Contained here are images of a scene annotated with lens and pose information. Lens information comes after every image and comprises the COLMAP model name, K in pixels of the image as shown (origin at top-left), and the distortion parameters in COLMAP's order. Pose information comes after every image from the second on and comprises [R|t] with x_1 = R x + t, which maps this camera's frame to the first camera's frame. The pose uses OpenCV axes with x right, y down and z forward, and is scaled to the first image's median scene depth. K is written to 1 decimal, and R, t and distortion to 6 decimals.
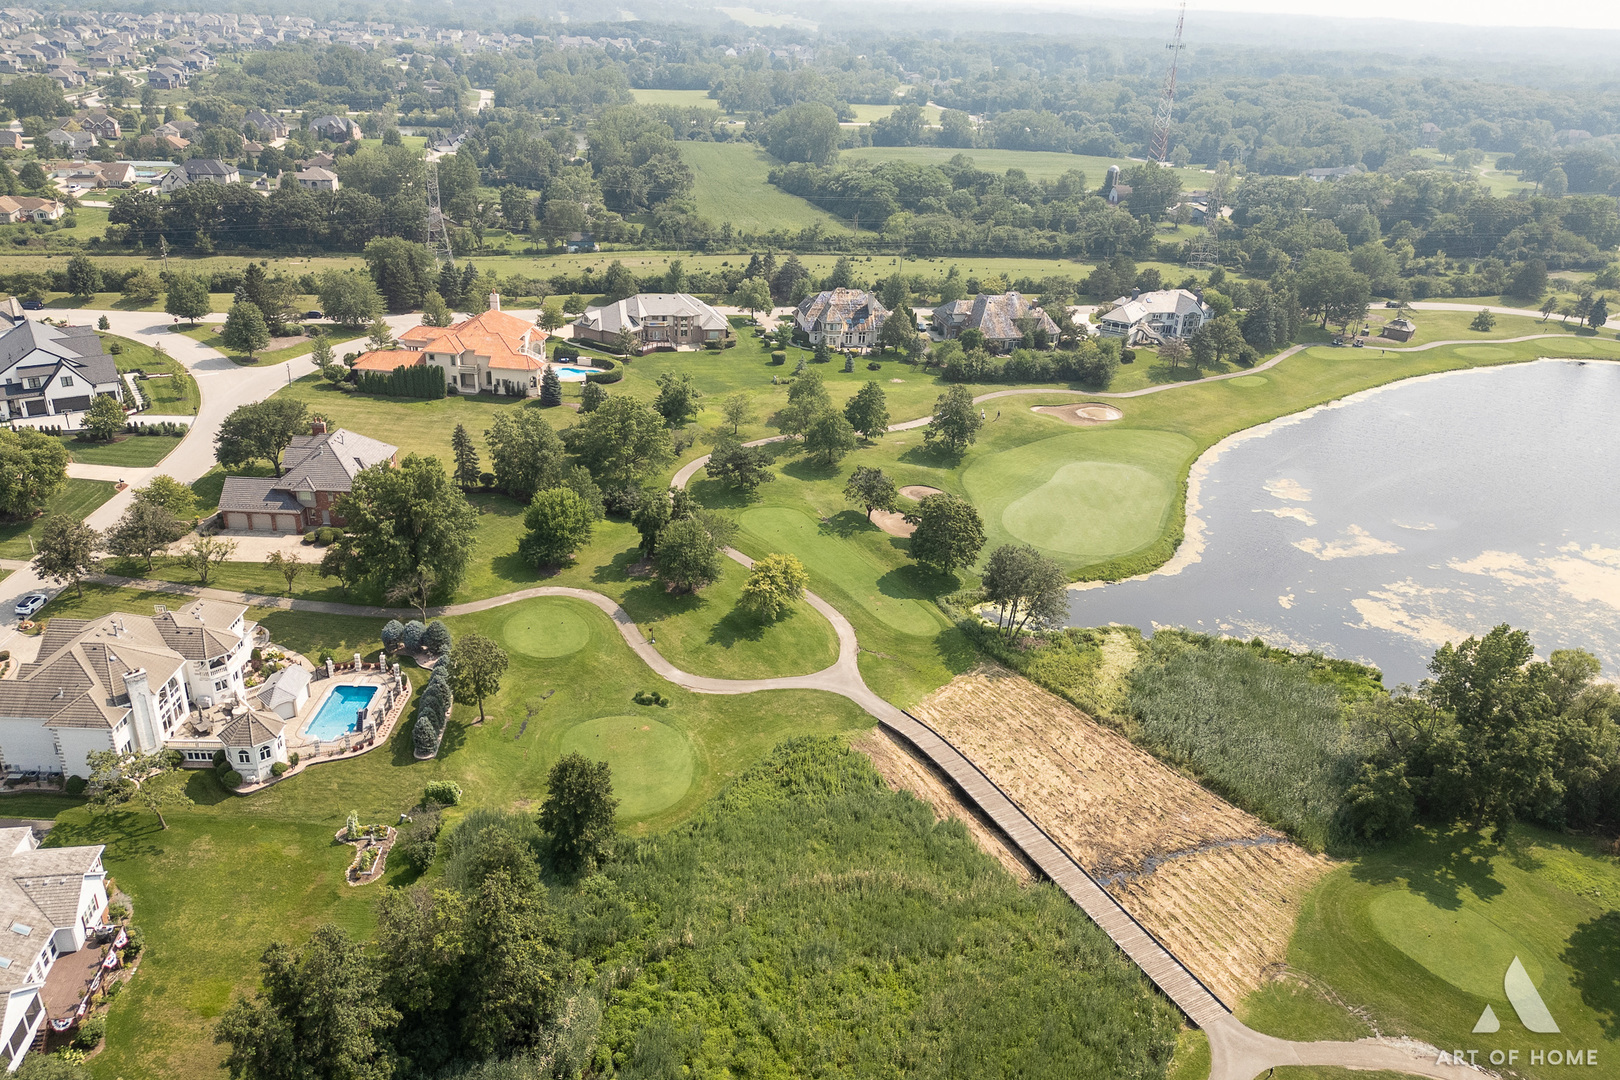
lens RADIAL K [[1150.7, 0, 810.0], [0, 1150.7, 540.0], [0, 0, 1]] dist [0.080387, -0.092510]
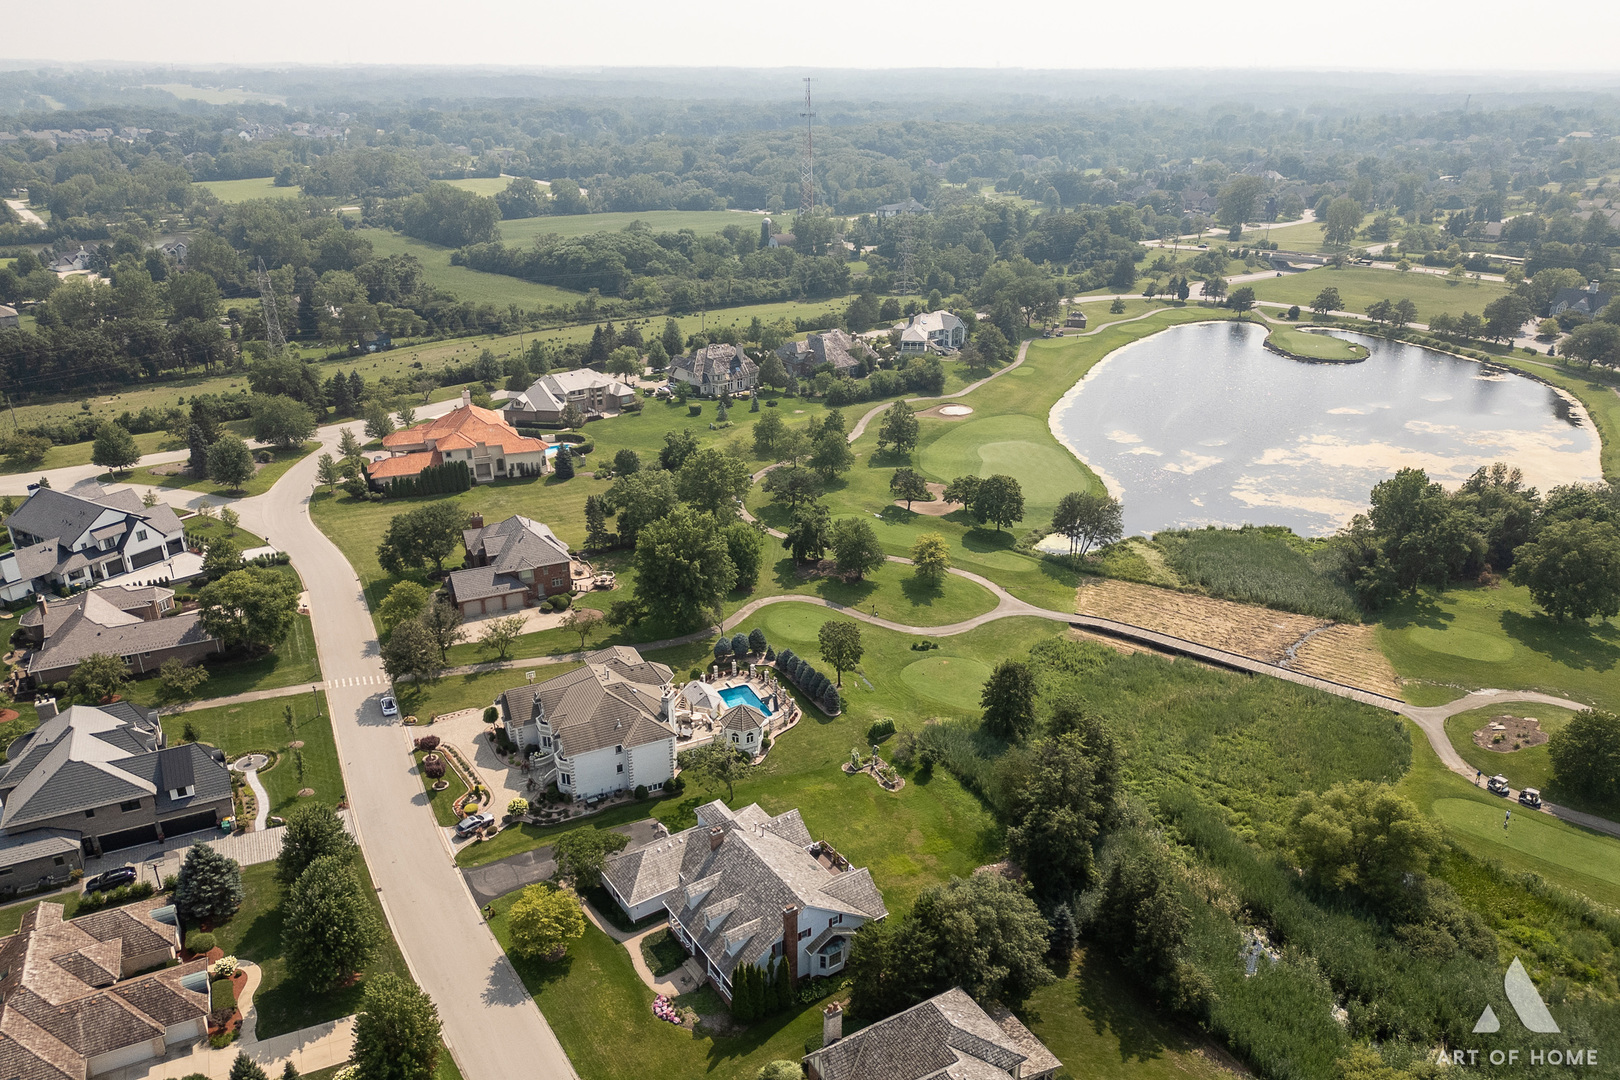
lens RADIAL K [[1147.4, 0, 810.0], [0, 1147.4, 540.0], [0, 0, 1]] dist [0.094296, -0.094546]
pose [[0.900840, -0.204130, 0.383168, -0.403092], [0.219419, 0.975623, 0.003895, -0.008993], [-0.374622, 0.080565, 0.923671, -0.103882]]
